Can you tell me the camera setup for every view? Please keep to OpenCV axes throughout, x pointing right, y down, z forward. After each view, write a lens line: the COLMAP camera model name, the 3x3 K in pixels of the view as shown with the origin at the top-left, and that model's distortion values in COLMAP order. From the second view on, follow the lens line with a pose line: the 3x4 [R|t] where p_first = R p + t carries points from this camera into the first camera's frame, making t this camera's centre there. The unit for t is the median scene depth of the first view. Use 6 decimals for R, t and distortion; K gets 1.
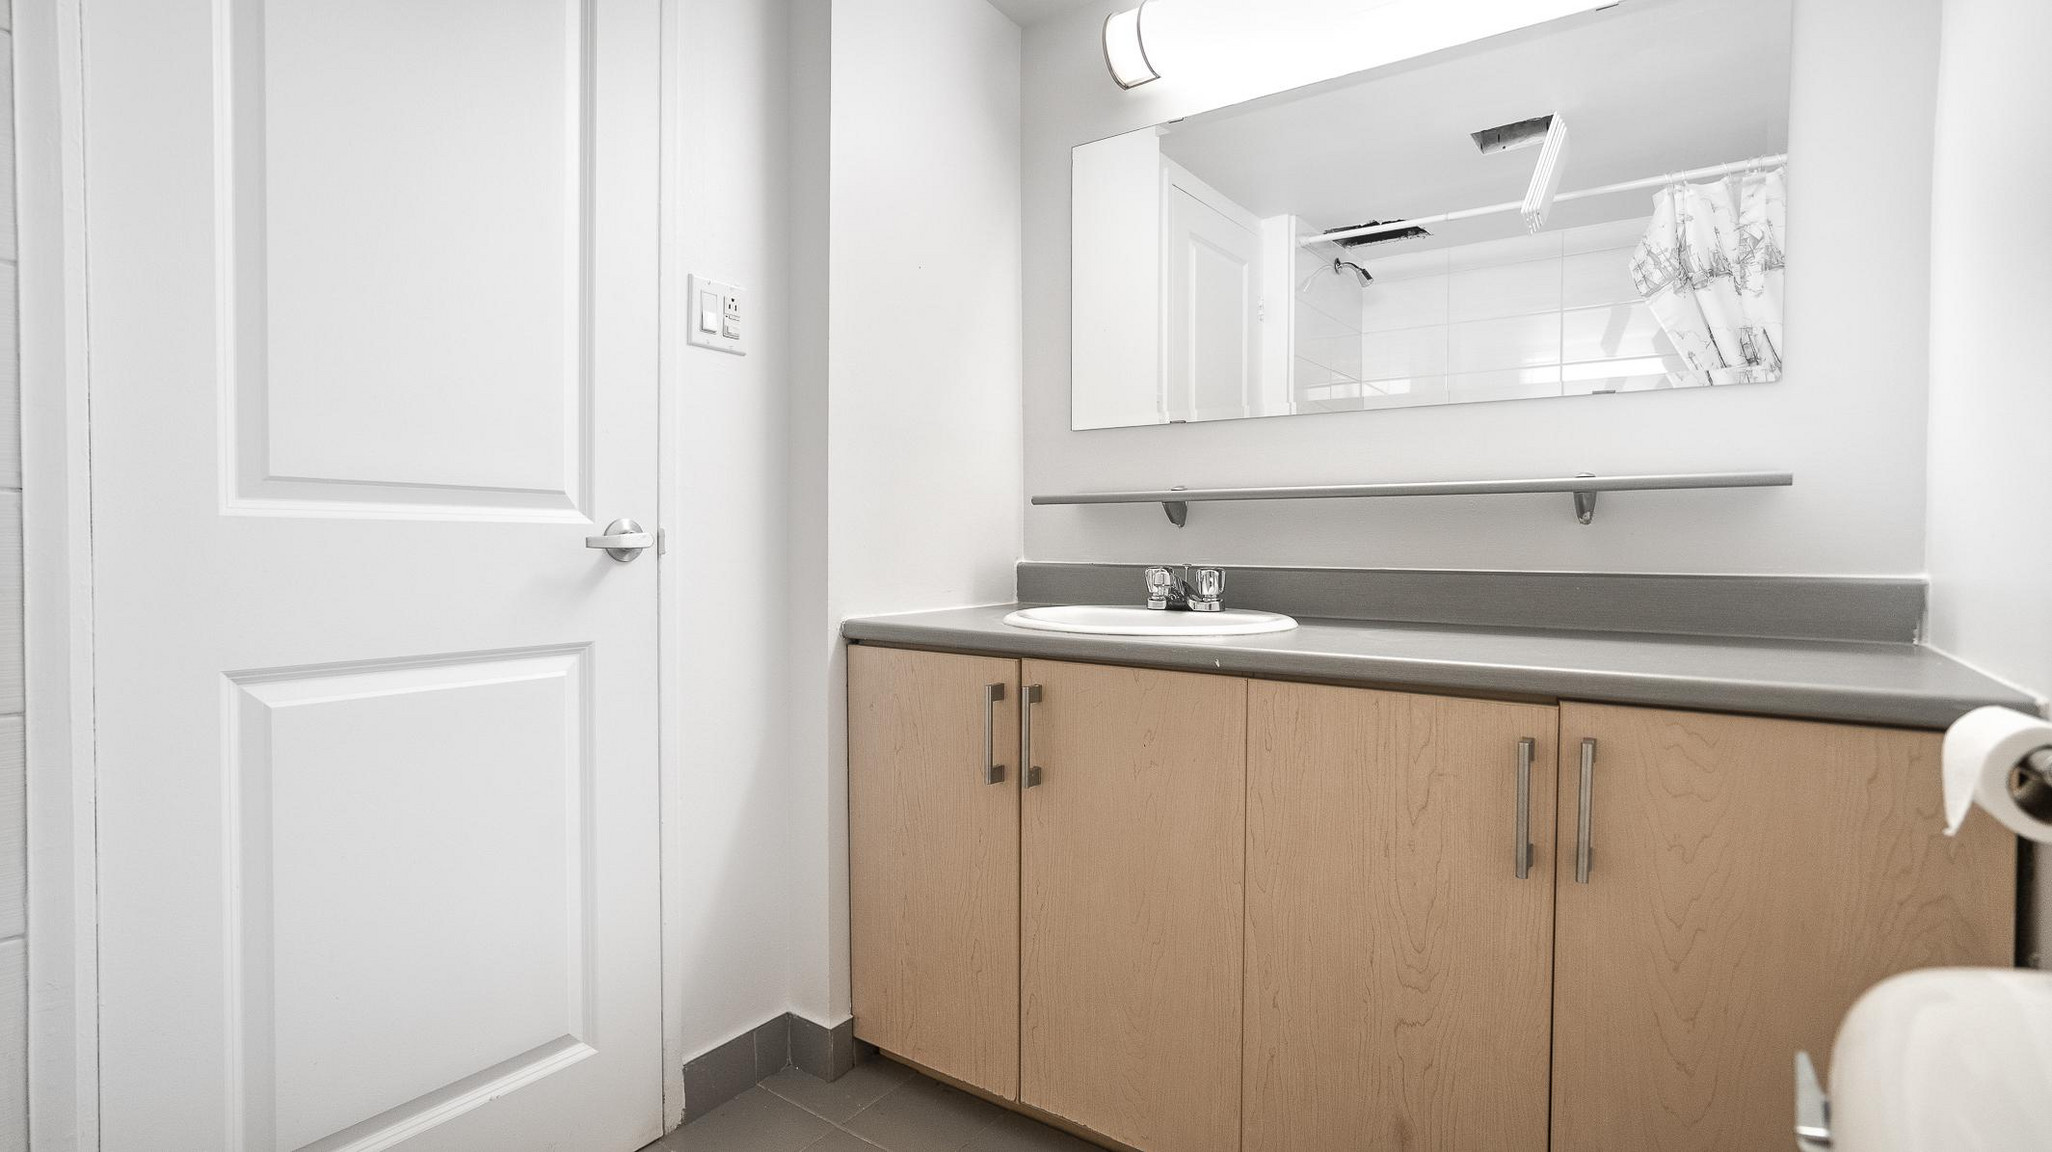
lens RADIAL K [[969.4, 0, 1001.5], [0, 969.4, 590.7], [0, 0, 1]] dist [-0.026393, 0.001142]
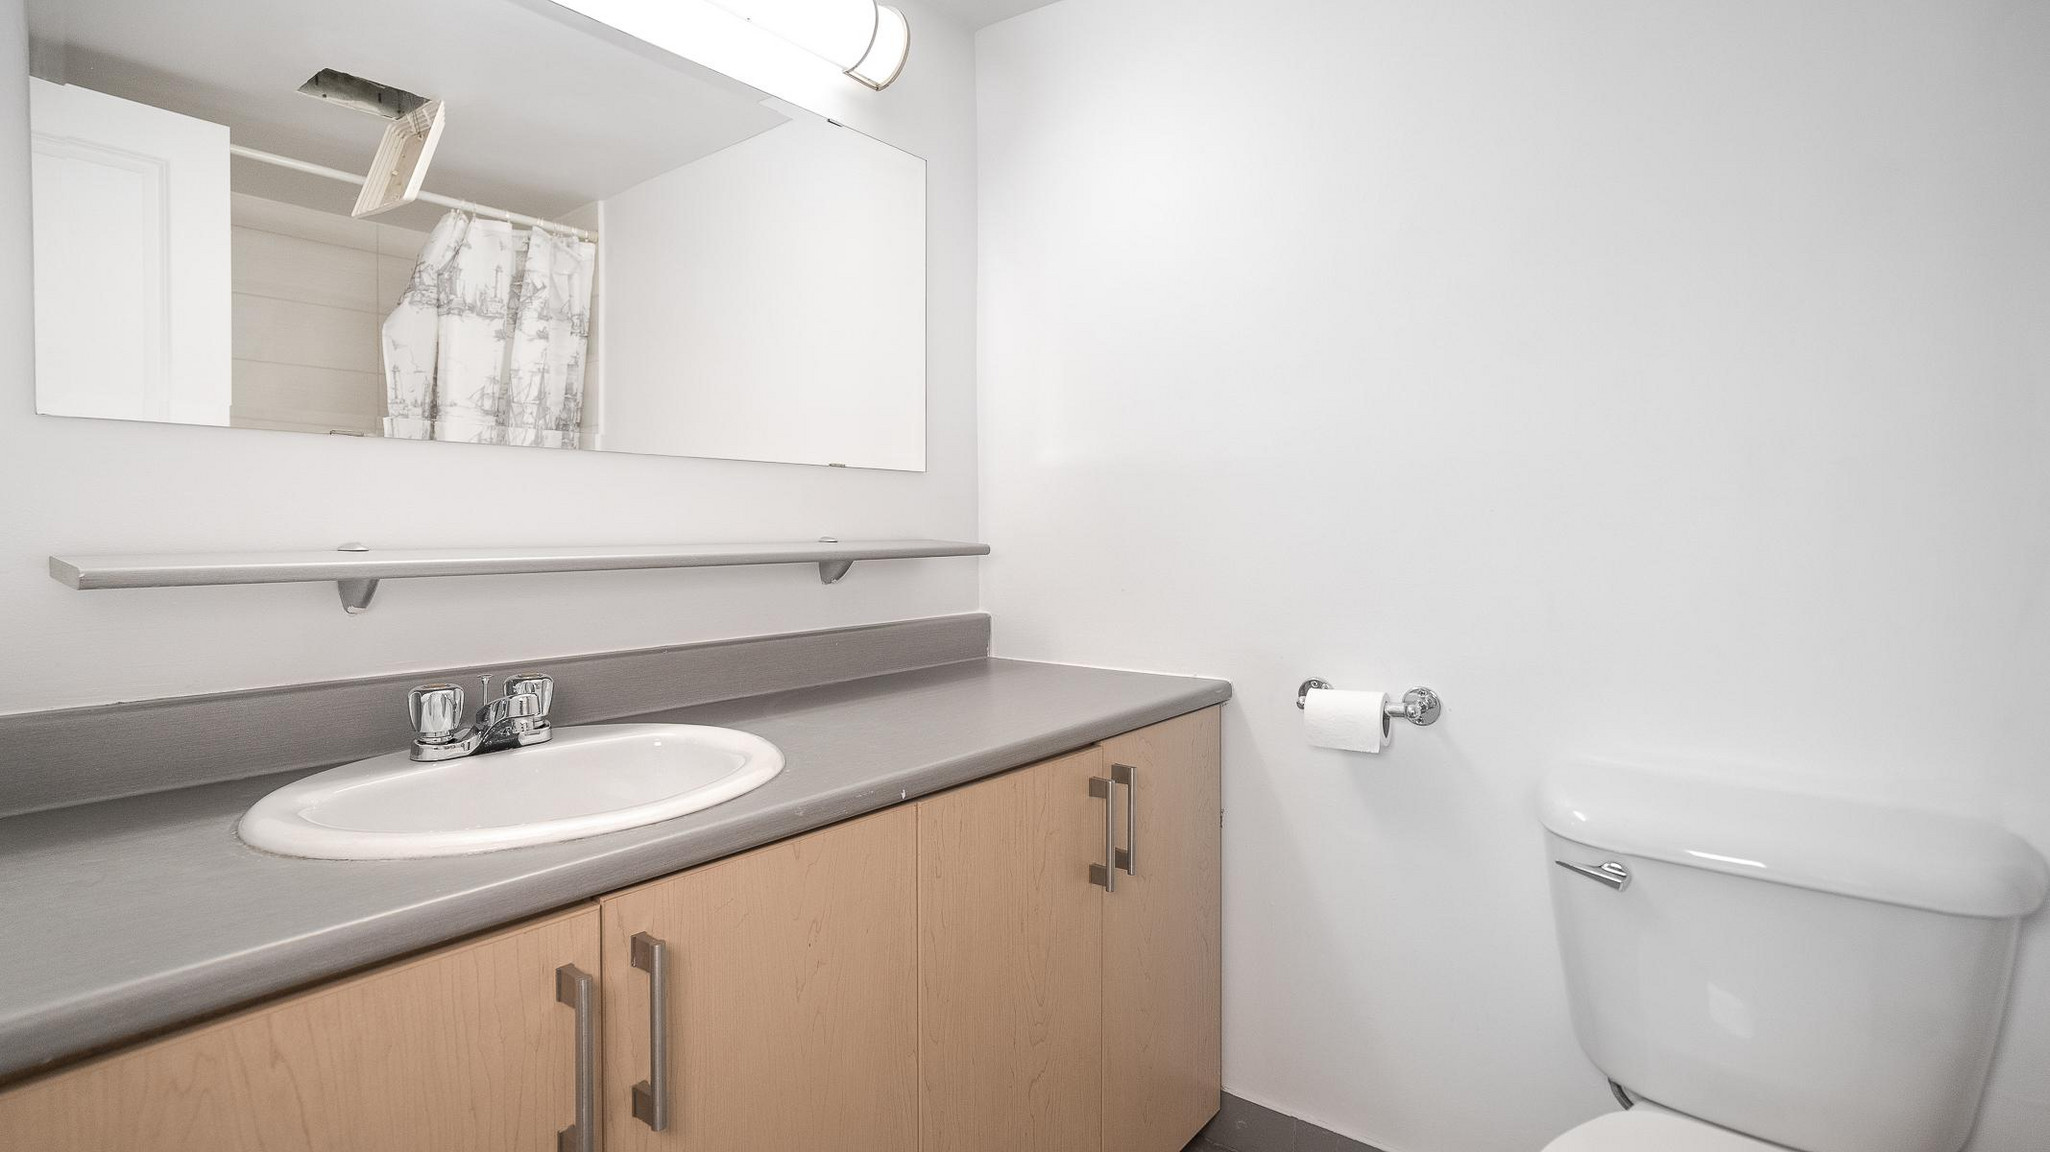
lens RADIAL K [[968.5, 0, 1000.6], [0, 968.5, 590.6], [0, 0, 1]] dist [-0.026393, 0.001142]
pose [[0.043439, -0.058077, 0.997367, -0.432482], [0.061236, 0.996587, 0.055364, -0.101792], [-0.997178, 0.058669, 0.046847, 0.699275]]
